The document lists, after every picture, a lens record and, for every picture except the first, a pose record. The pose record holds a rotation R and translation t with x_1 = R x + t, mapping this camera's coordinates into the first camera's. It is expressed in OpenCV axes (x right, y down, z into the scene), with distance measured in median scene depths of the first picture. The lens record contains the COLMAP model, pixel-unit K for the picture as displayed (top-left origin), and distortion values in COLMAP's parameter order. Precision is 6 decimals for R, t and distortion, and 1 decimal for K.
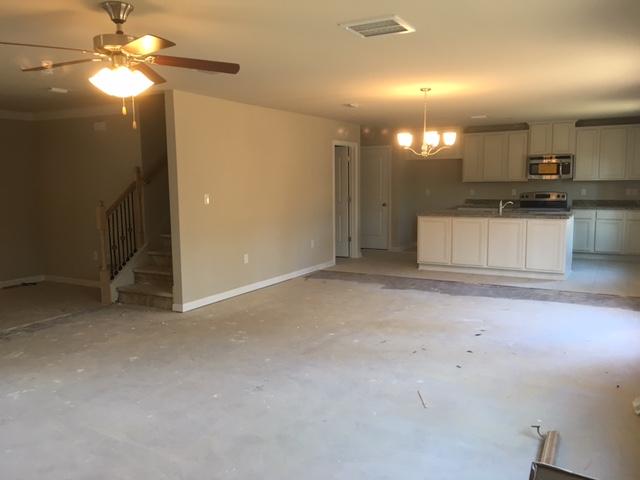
lens RADIAL K [[550.1, 0, 320.0], [0, 550.1, 240.0], [0, 0, 1]] dist [0.092527, -0.106236]
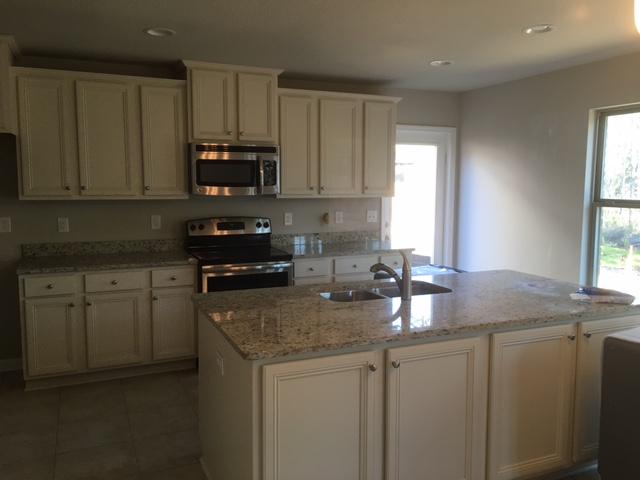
lens RADIAL K [[550.1, 0, 320.0], [0, 550.1, 240.0], [0, 0, 1]] dist [0.092527, -0.106236]
pose [[0.610520, -0.076788, 0.788270, 0.094019], [0.075490, 0.996399, 0.038595, -0.086791], [-0.788395, 0.035944, 0.614118, 0.683464]]
